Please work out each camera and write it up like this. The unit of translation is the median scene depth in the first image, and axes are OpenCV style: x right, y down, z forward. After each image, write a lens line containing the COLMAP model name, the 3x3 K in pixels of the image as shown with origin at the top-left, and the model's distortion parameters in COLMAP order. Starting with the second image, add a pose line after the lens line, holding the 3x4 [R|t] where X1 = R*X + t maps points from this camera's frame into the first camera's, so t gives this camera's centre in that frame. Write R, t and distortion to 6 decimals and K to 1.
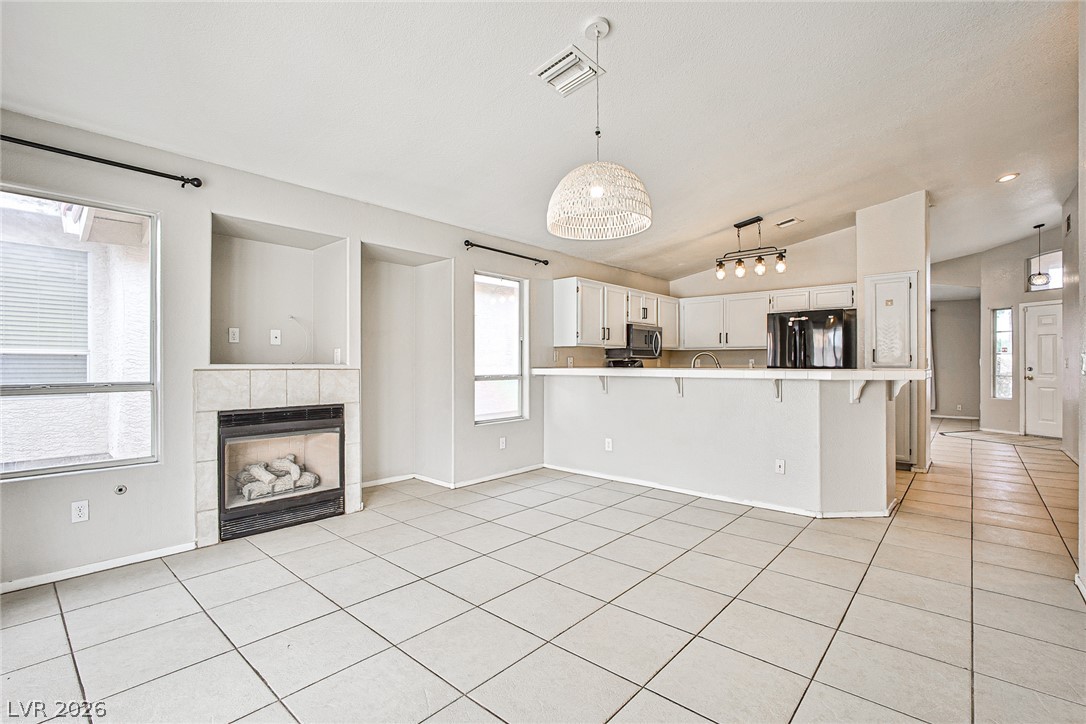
lens RADIAL K [[490.3, 0, 545.6], [0, 490.3, 357.9], [0, 0, 1]] dist [-0.028894, 0.006329]
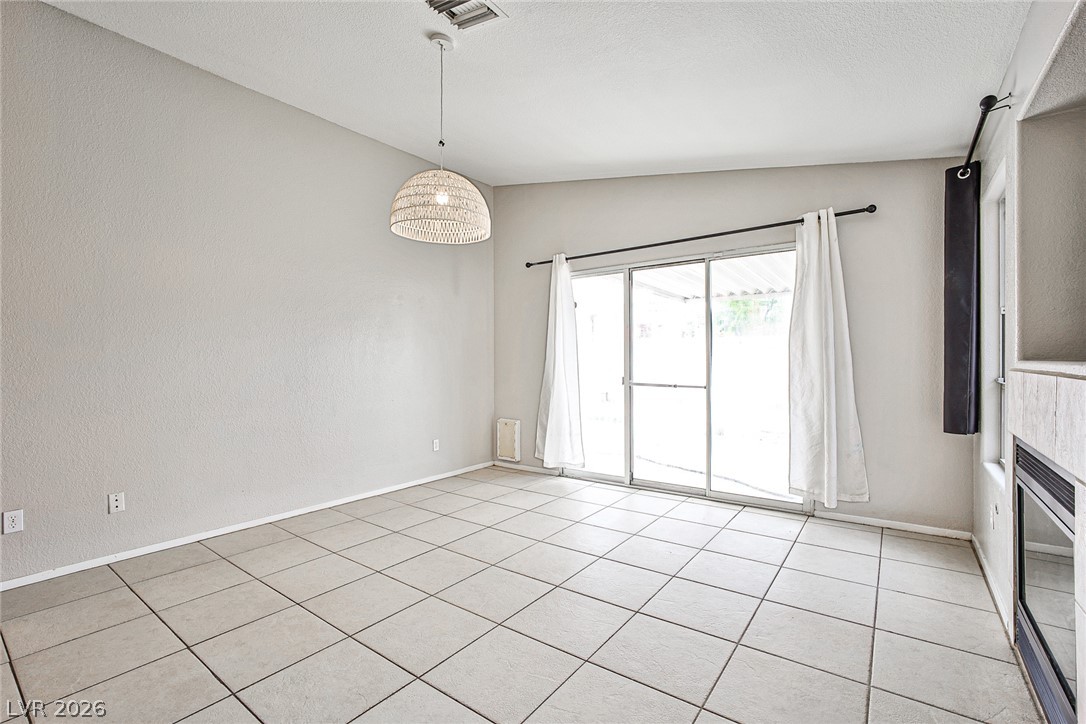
lens RADIAL K [[490.3, 0, 549.9], [0, 490.3, 357.0], [0, 0, 1]] dist [-0.028894, 0.006329]
pose [[-0.996875, 0.004070, -0.078892, -0.020575], [0.005611, 0.999798, -0.019314, 0.011453], [0.078797, -0.019697, -0.996696, 0.996022]]
